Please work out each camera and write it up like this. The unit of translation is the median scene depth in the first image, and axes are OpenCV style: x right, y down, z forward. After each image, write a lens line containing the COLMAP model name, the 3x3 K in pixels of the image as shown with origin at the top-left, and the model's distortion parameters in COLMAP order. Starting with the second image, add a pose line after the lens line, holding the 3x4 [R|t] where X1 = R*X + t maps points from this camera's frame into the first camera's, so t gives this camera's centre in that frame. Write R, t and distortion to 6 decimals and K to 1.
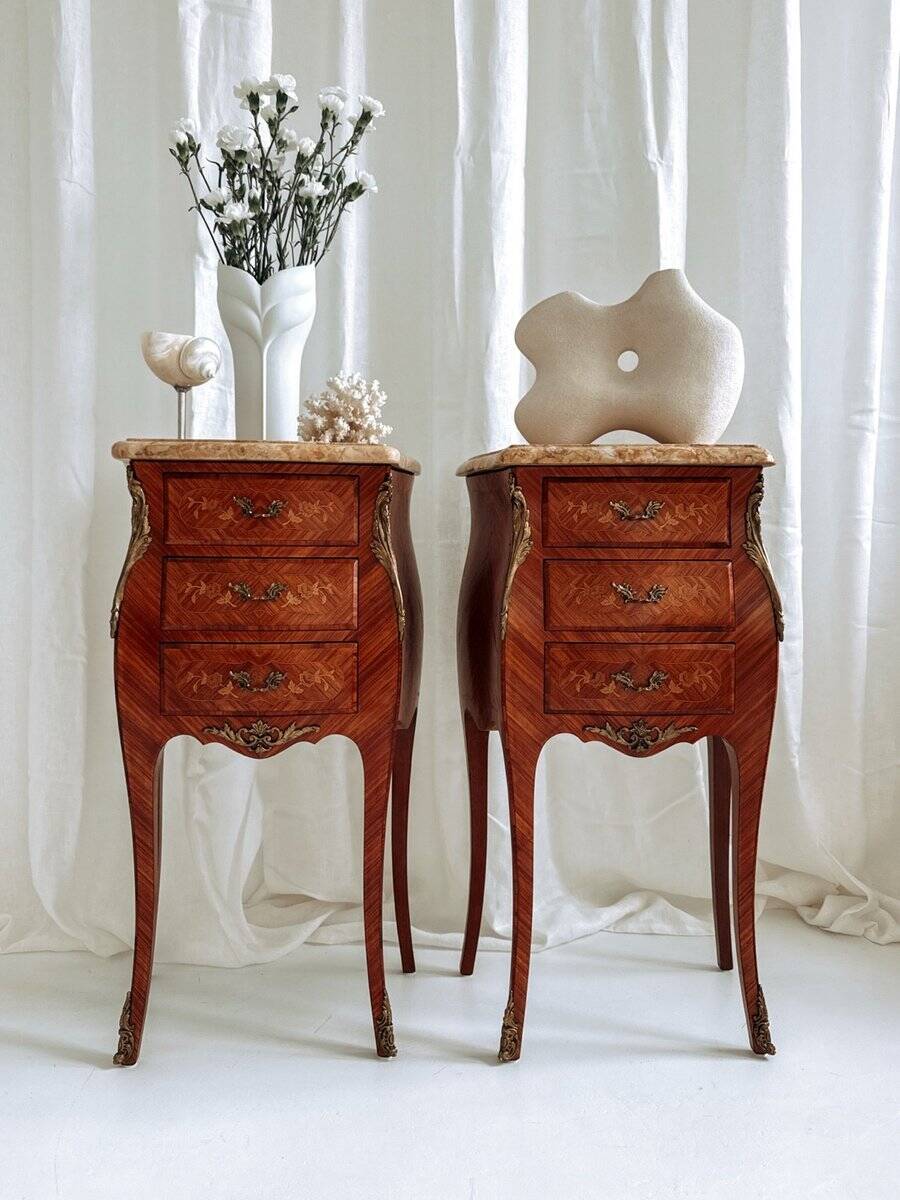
lens RADIAL K [[917.3, 0, 453.1], [0, 917.3, 557.3], [0, 0, 1]] dist [0.112354, -0.174360]
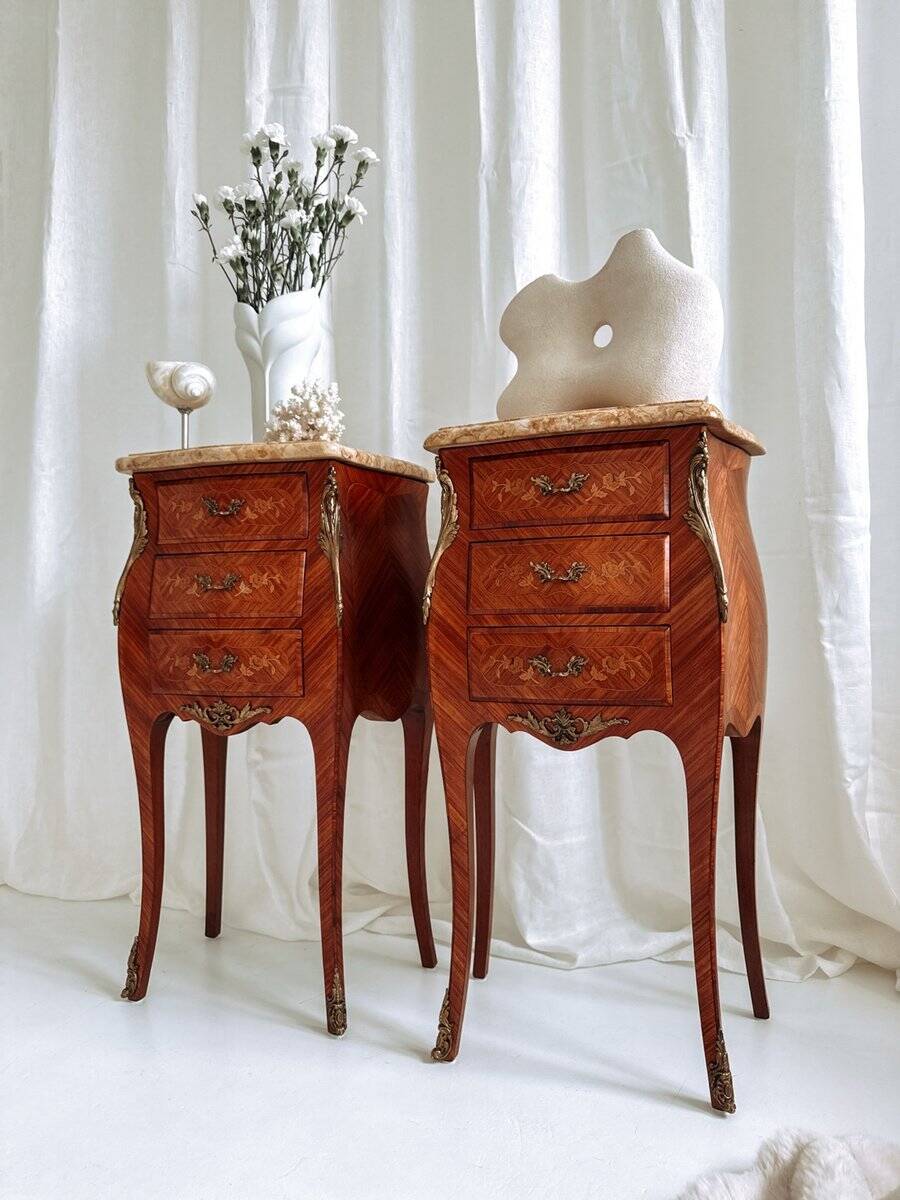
lens RADIAL K [[833.8, 0, 471.0], [0, 833.8, 603.8], [0, 0, 1]] dist [0.093857, -0.155801]
pose [[0.921279, -0.023521, -0.388191, 0.441268], [0.011037, 0.999349, -0.034358, 0.097568], [0.388746, 0.027369, 0.920938, 0.191418]]
